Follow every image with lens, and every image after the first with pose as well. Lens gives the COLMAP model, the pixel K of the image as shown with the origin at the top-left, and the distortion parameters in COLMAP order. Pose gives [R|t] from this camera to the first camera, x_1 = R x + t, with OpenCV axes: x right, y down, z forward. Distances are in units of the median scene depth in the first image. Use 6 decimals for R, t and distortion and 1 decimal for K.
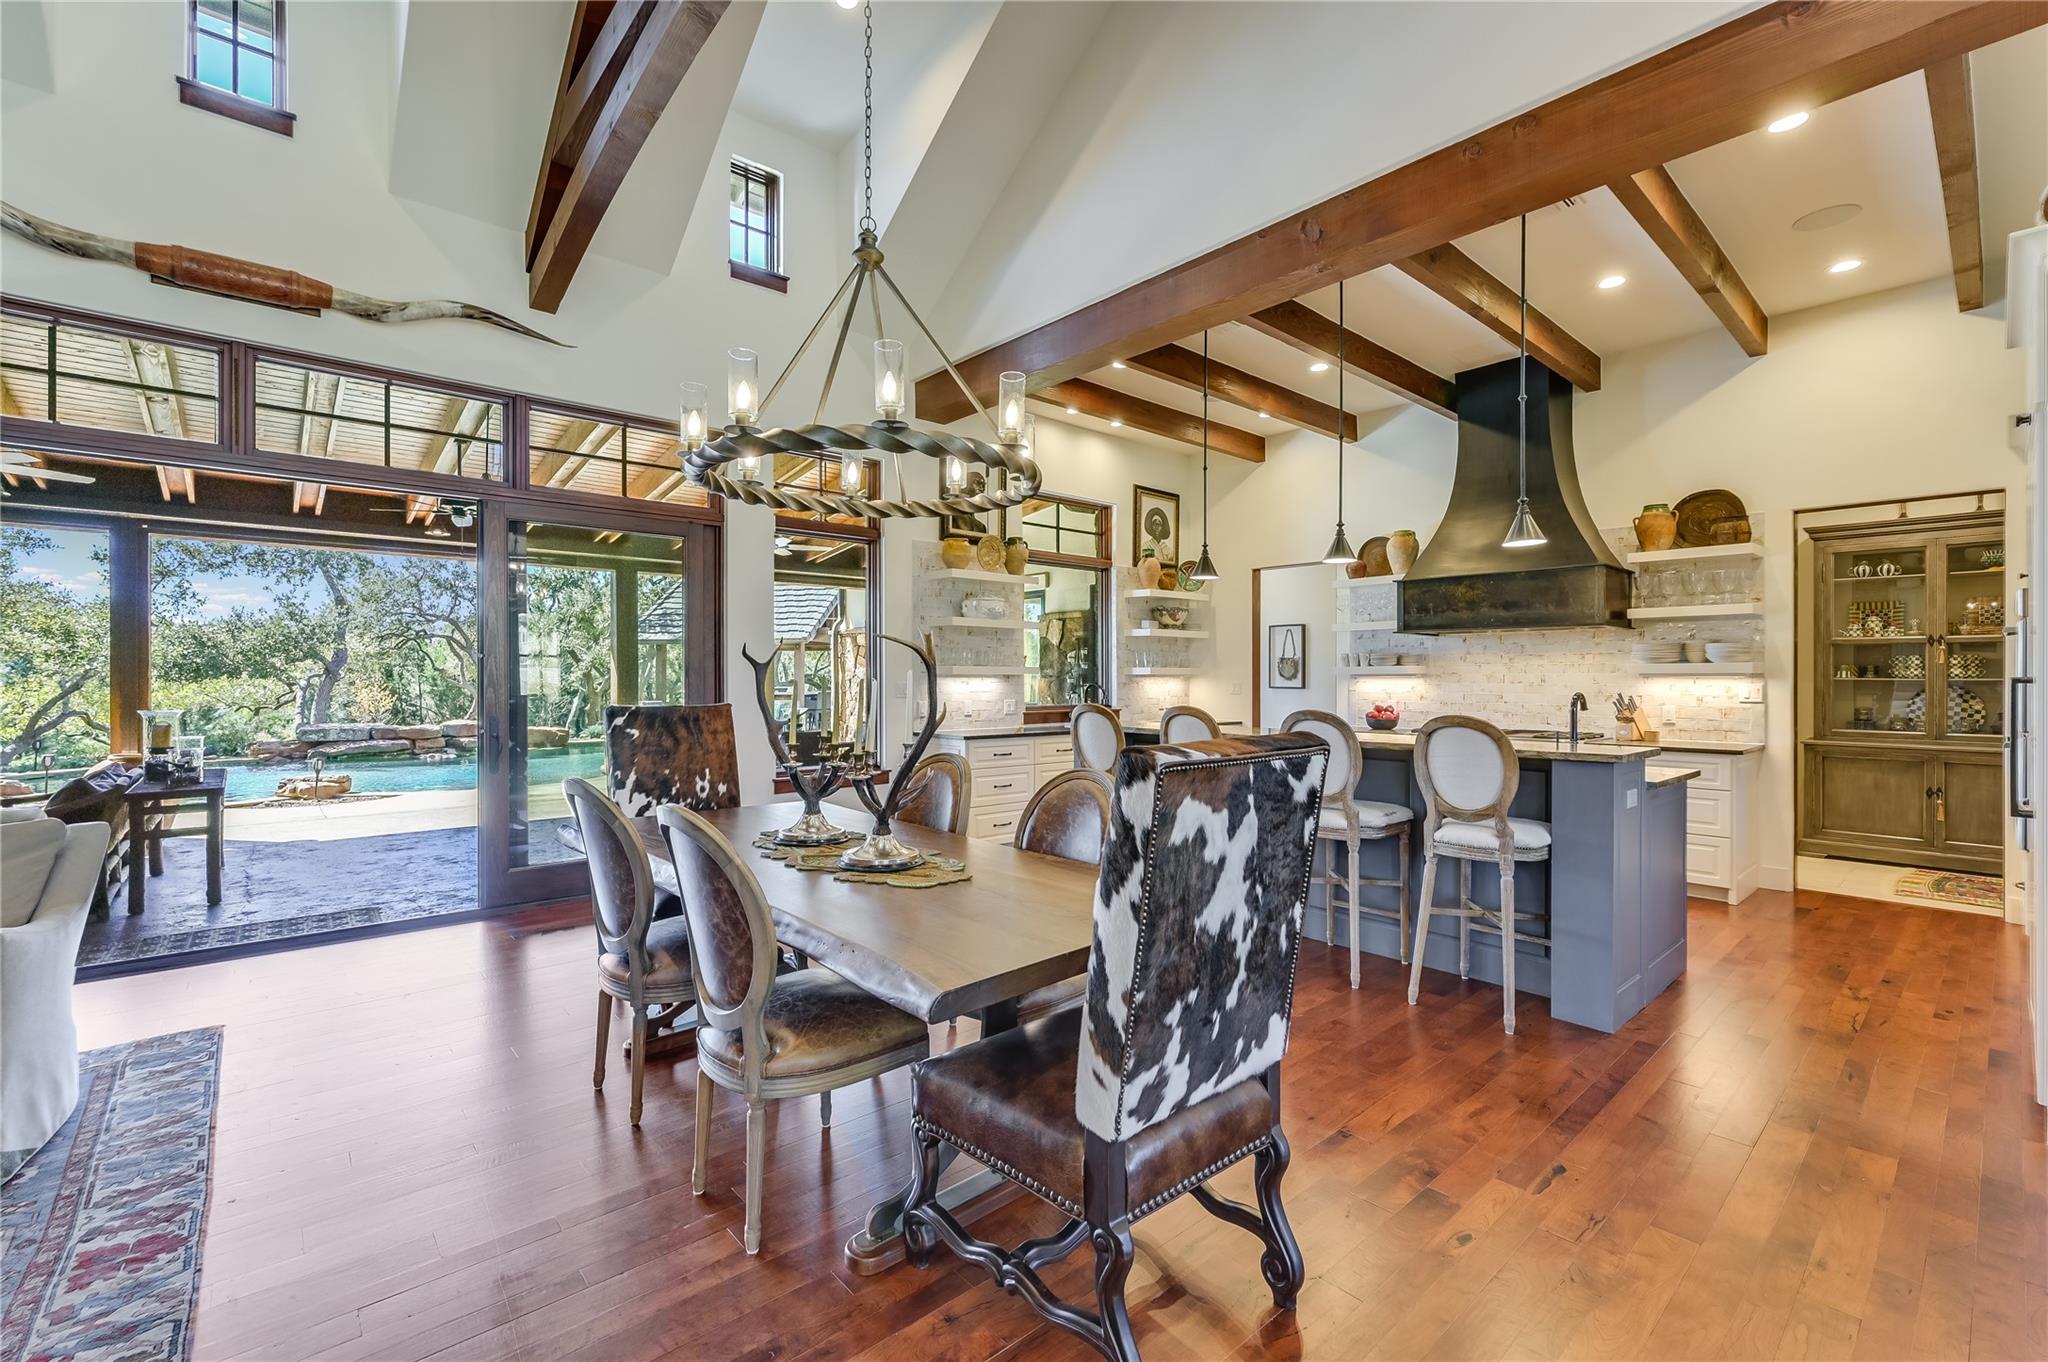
lens RADIAL K [[873.0, 0, 1025.6], [0, 873.0, 677.1], [0, 0, 1]] dist [0.000241, -0.000446]
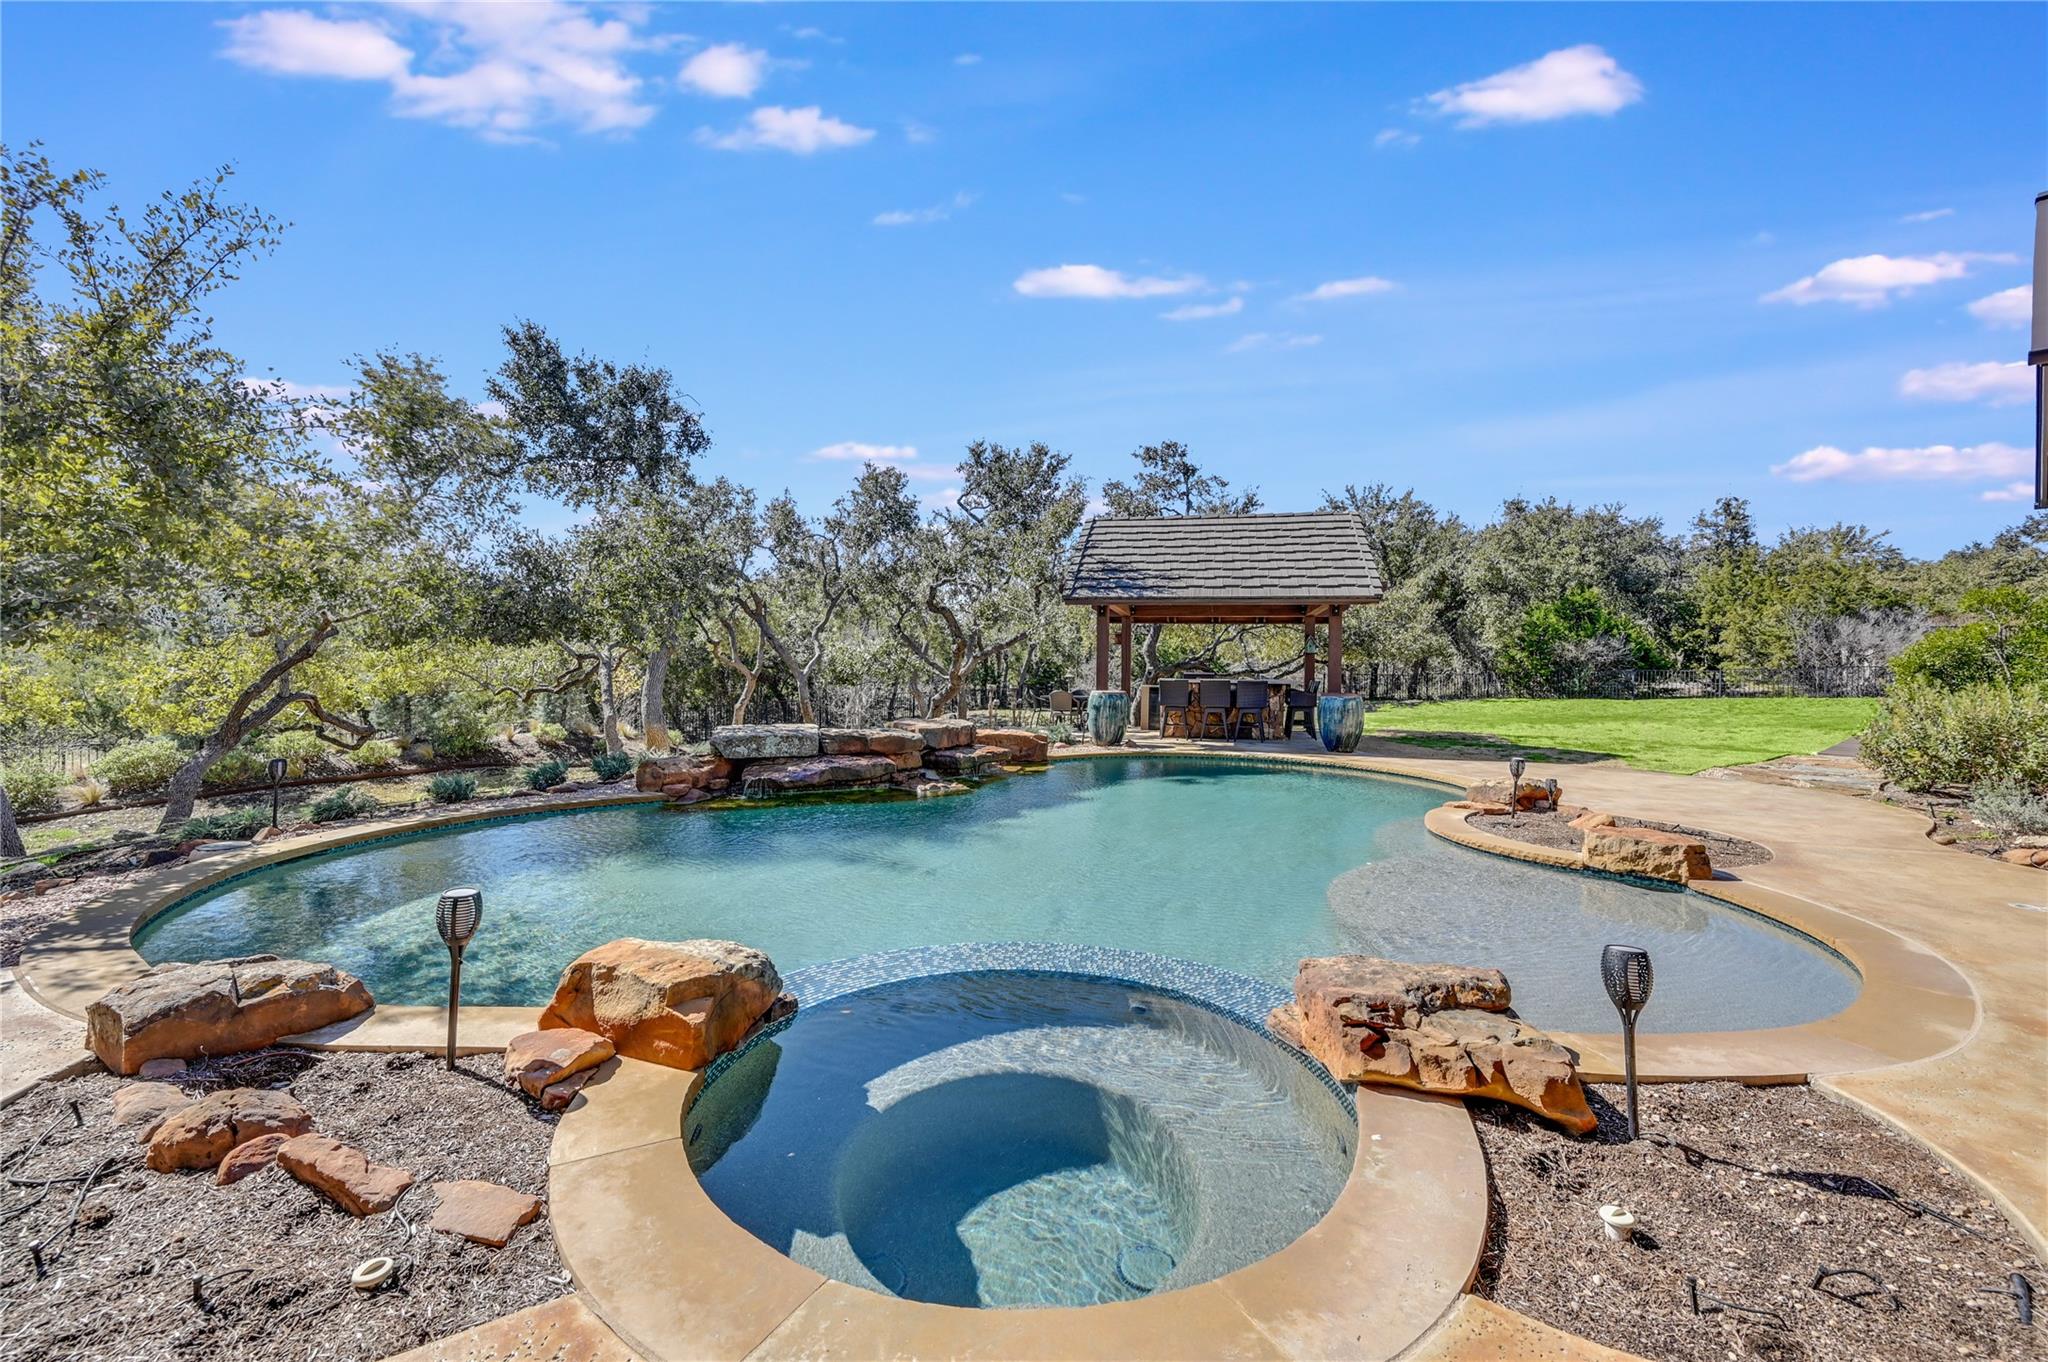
lens RADIAL K [[812.5, 0, 1020.6], [0, 812.5, 678.8], [0, 0, 1]] dist [-0.001384, -0.000019]
pose [[0.998700, 0.016874, -0.048109, -1.641697], [-0.016306, 0.999793, 0.012175, 0.041469], [0.048305, -0.011375, 0.998768, 1.341567]]
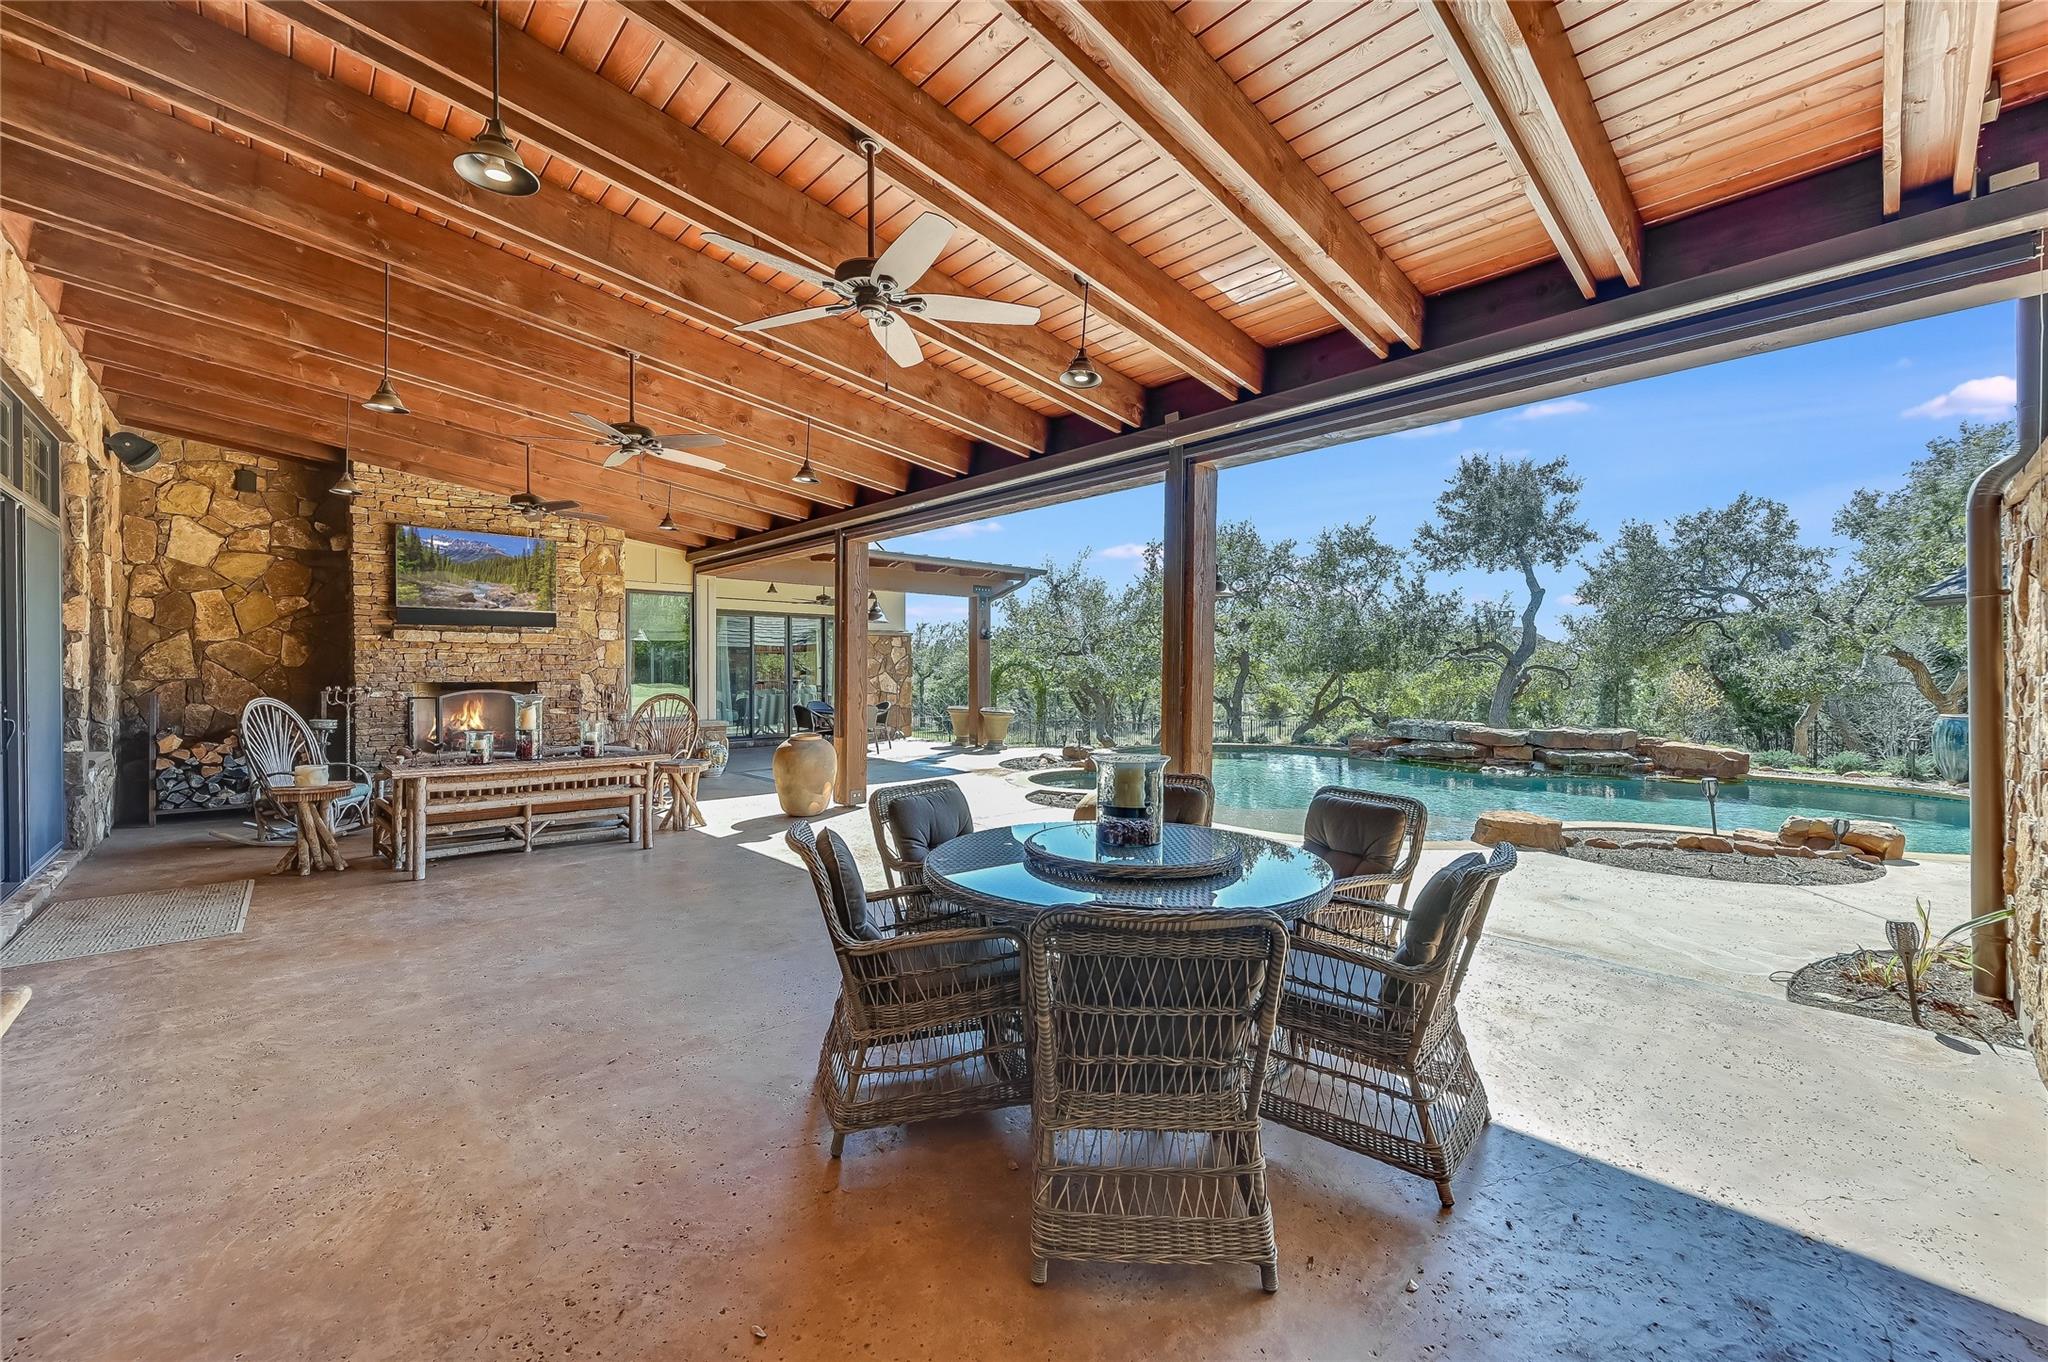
lens RADIAL K [[809.4, 0, 1021.6], [0, 809.4, 693.2], [0, 0, 1]] dist [0.000521, 0.000144]
pose [[0.029404, 0.028154, -0.999171, 0.076870], [0.000689, 0.999602, 0.028187, 0.005708], [0.999567, -0.001517, 0.029373, 1.523890]]
